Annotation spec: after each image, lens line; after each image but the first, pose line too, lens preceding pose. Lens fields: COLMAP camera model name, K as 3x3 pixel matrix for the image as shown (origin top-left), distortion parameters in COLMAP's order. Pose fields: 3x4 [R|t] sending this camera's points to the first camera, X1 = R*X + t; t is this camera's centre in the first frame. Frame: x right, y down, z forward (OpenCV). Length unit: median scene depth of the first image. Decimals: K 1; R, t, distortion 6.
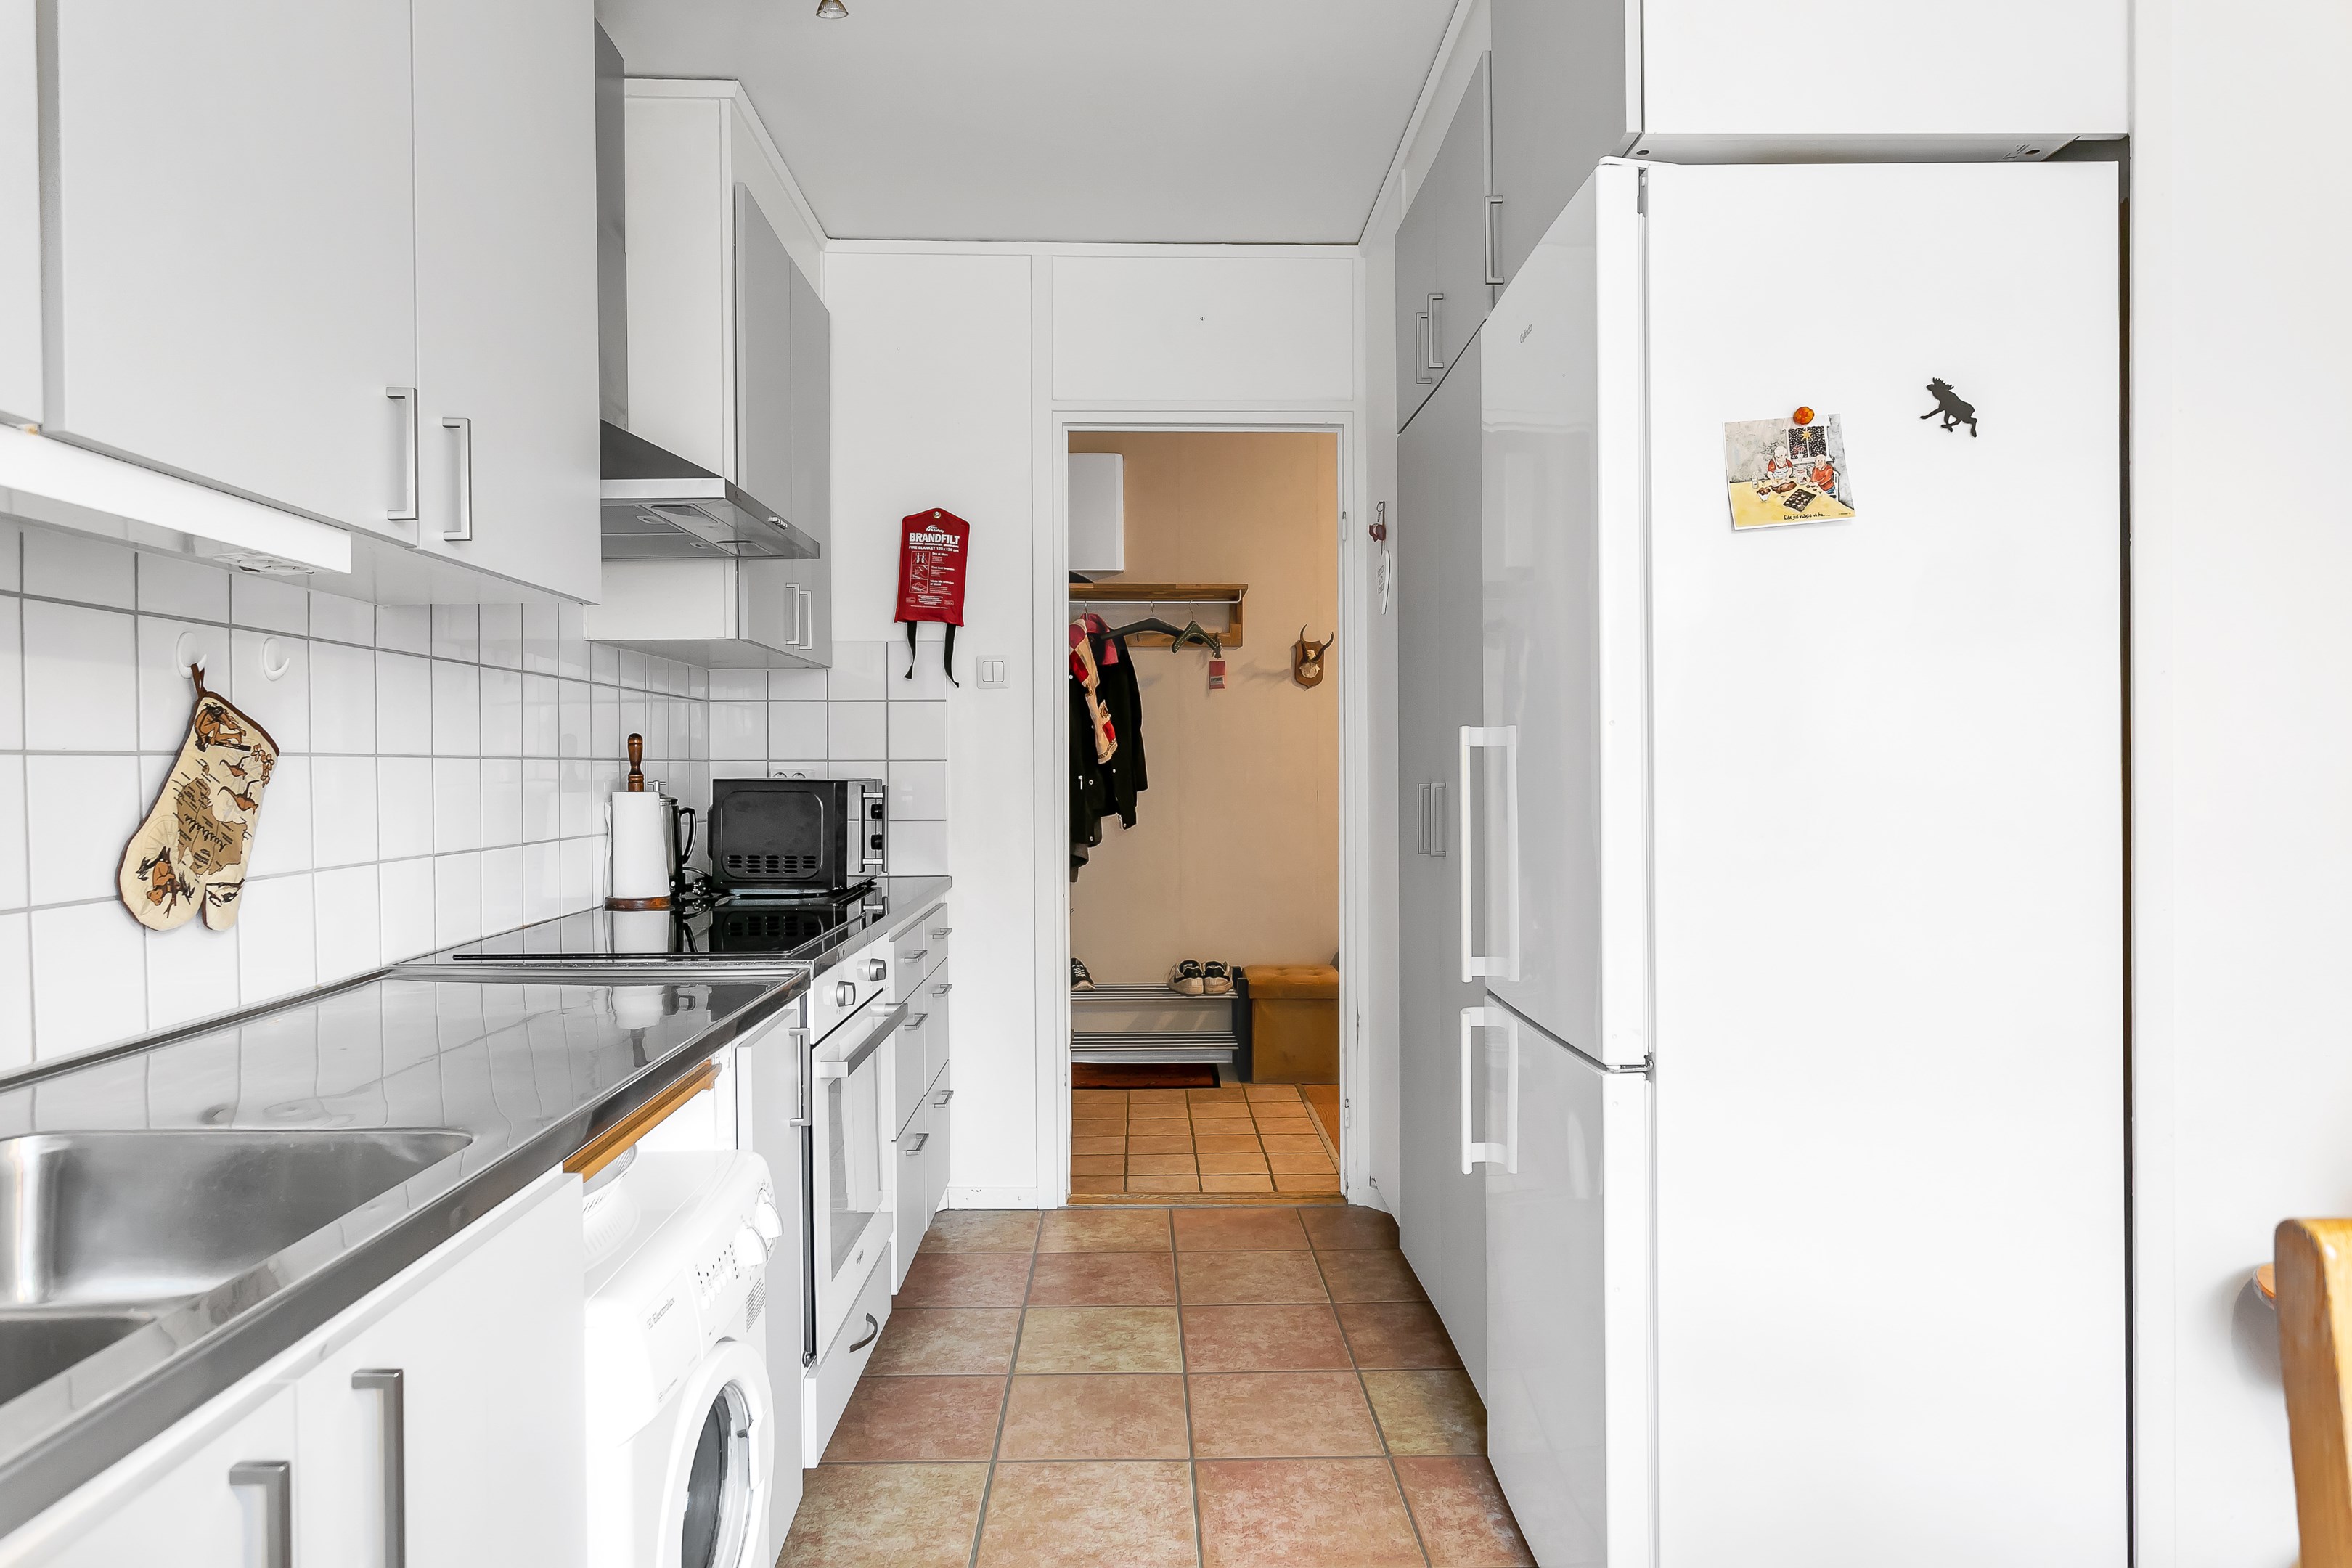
lens RADIAL K [[1389.6, 0, 1176.0], [0, 1389.6, 784.0], [0, 0, 1]] dist [-0.013354, 0.005178]
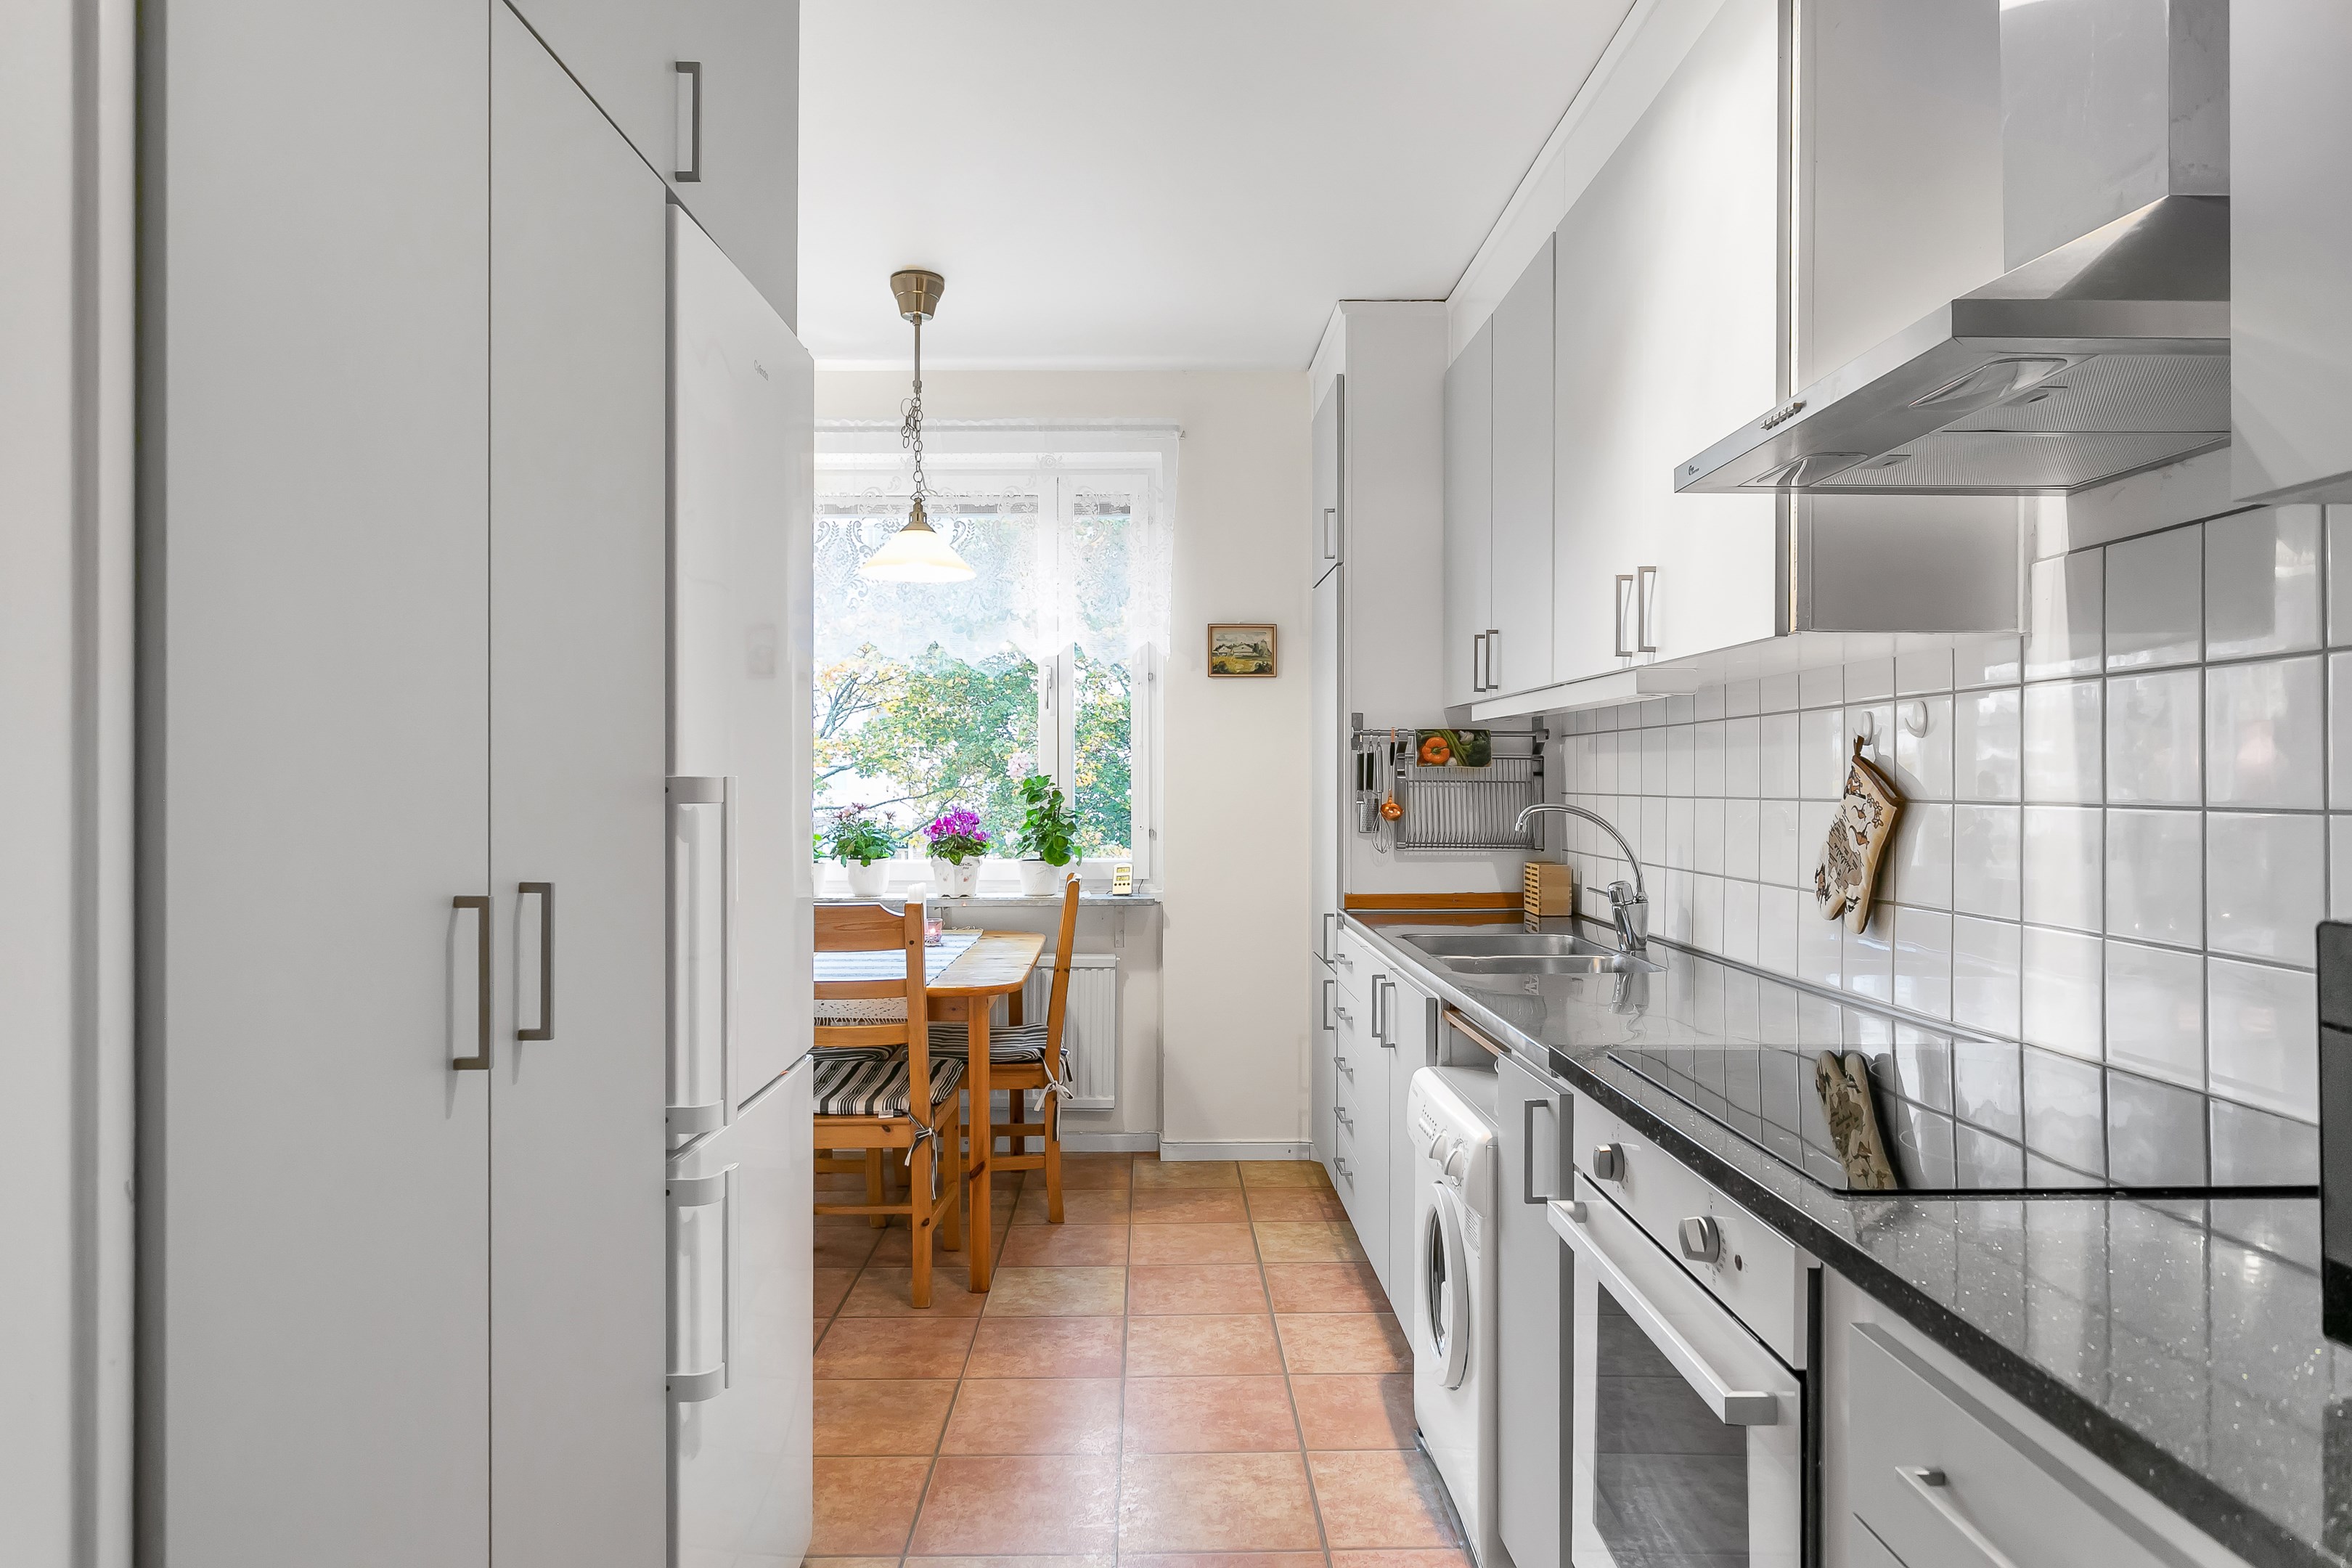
lens RADIAL K [[1397.0, 0, 1166.7], [0, 1397.0, 775.6], [0, 0, 1]] dist [-0.007478, 0.002180]
pose [[-0.999872, 0.005216, 0.015151, -0.050370], [0.005325, 0.999960, 0.007148, -0.060647], [-0.015113, 0.007228, -0.999860, 2.400108]]
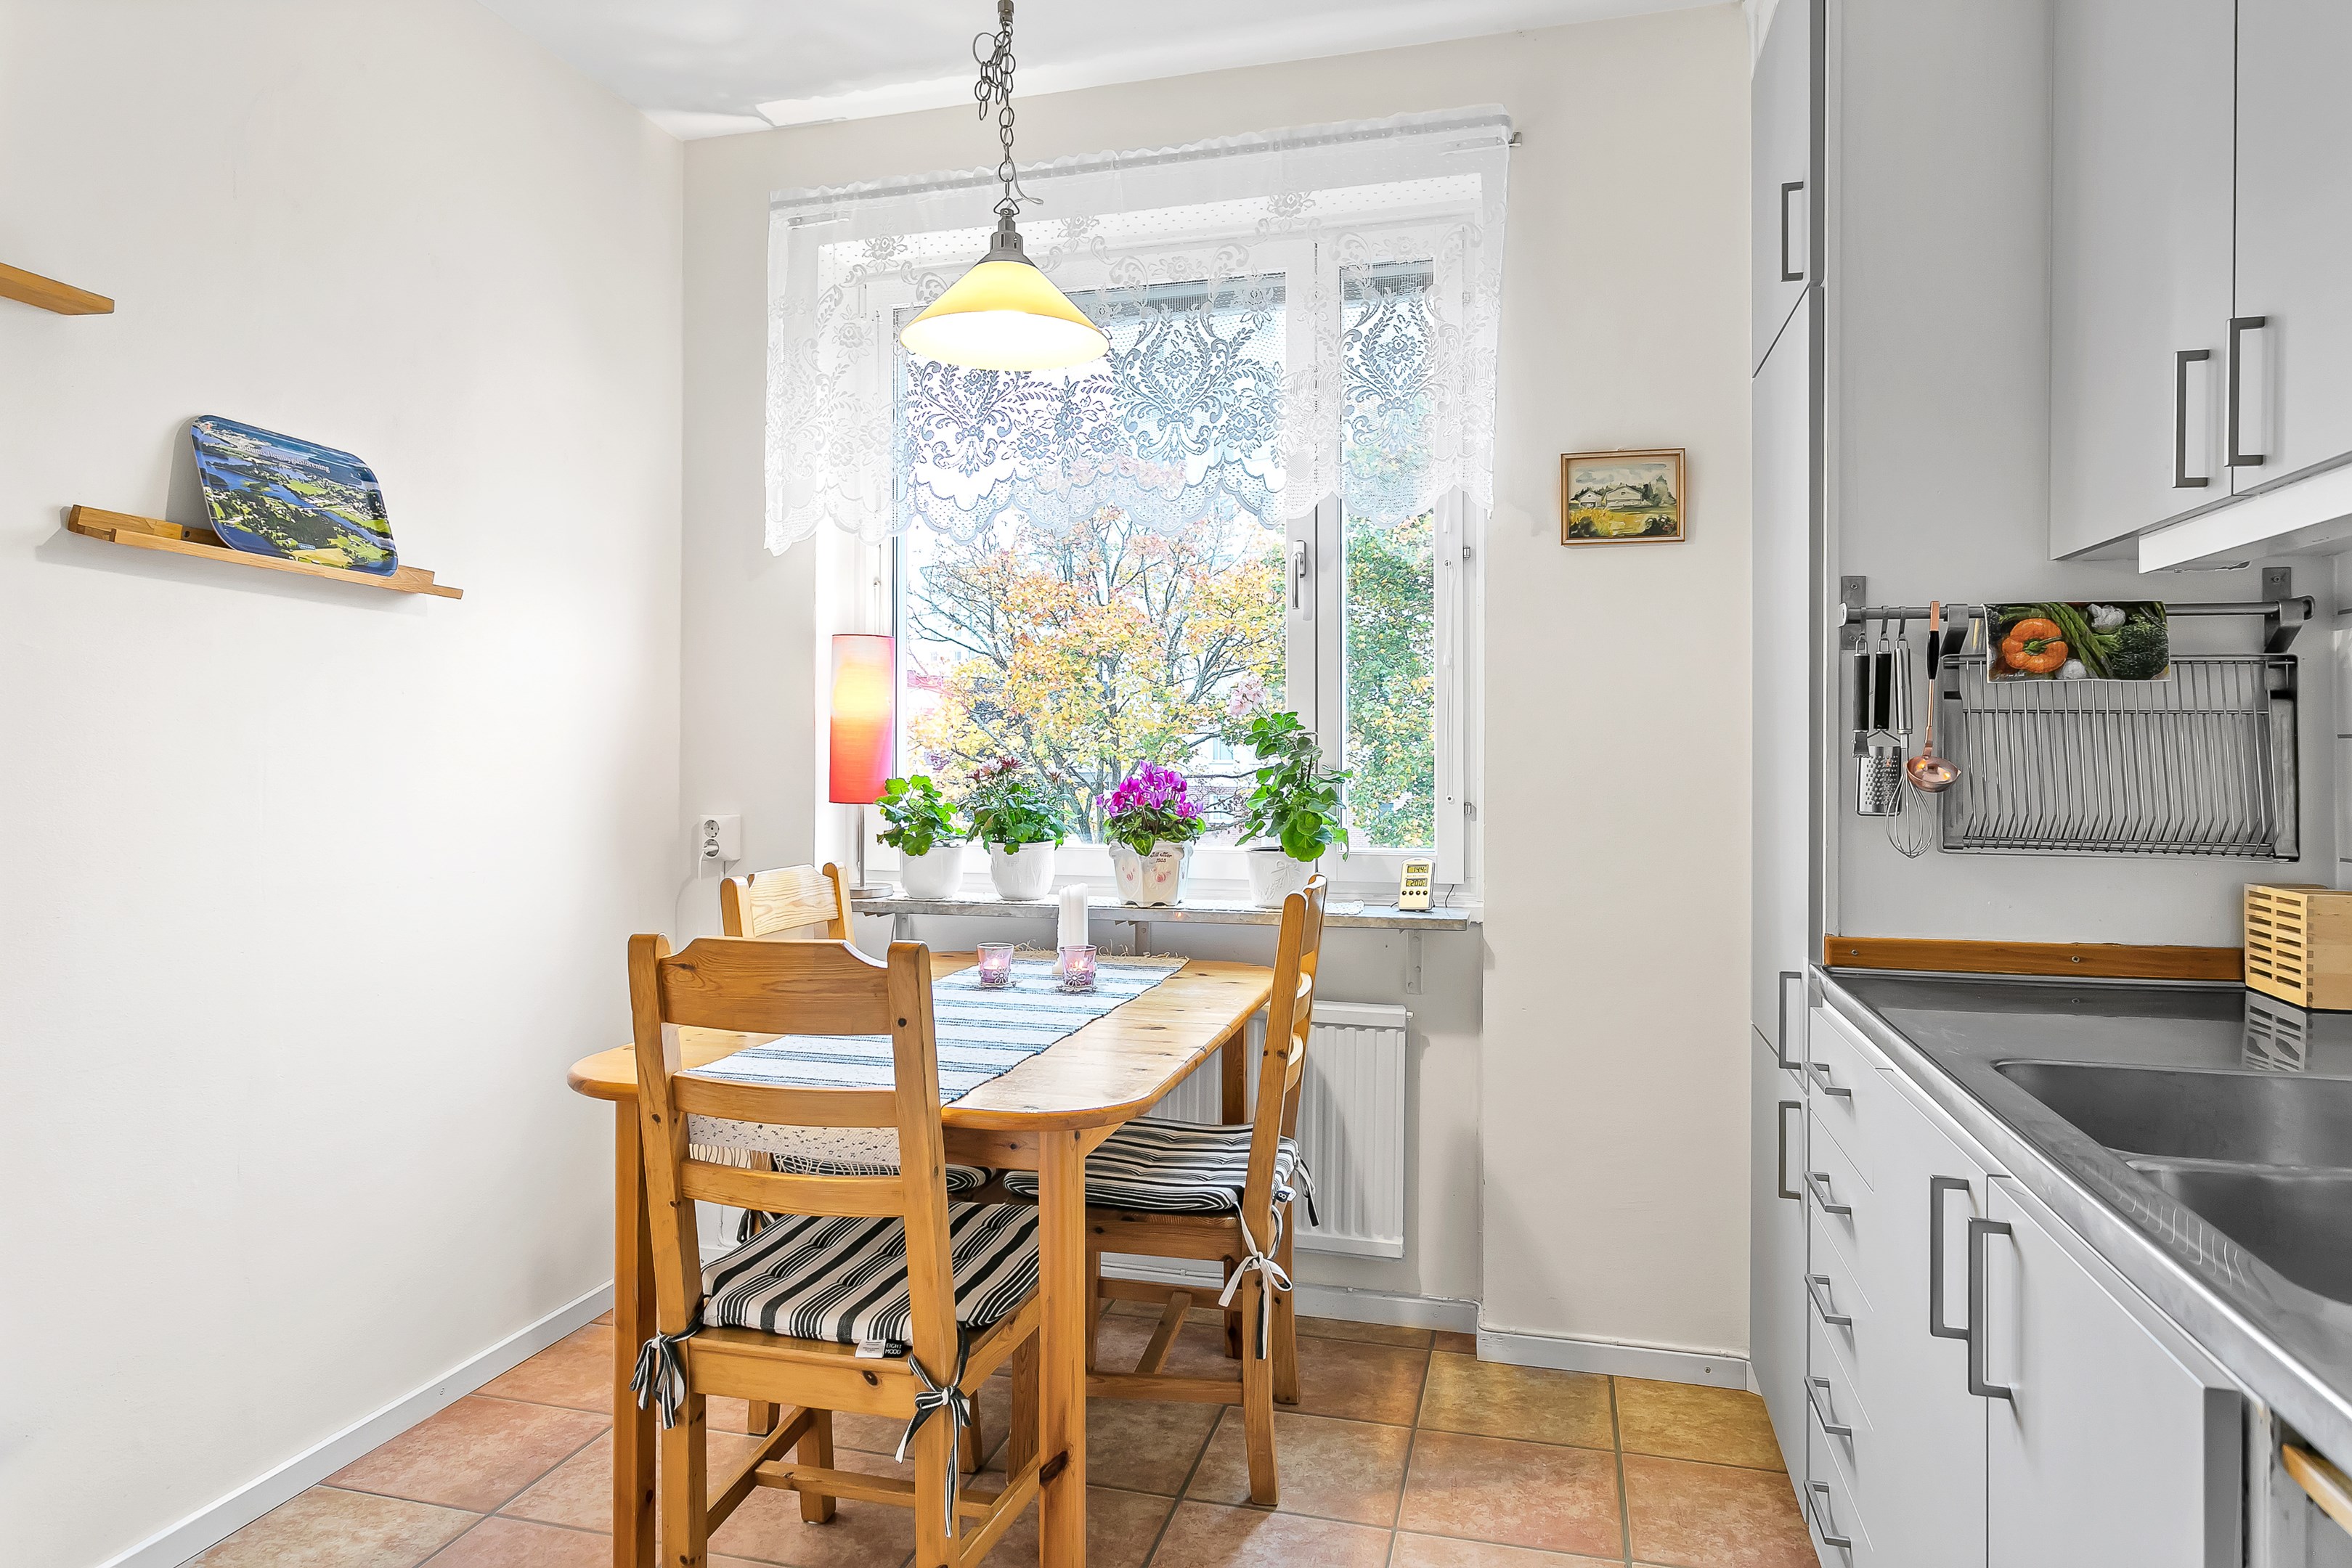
lens RADIAL K [[1372.8, 0, 1181.0], [0, 1372.8, 744.1], [0, 0, 1]] dist [-0.003100, 0.003038]
pose [[-0.957004, 0.003250, 0.290057, -0.128280], [0.004261, 0.999987, 0.002854, -0.011866], [-0.290044, 0.003967, -0.957005, 1.319541]]
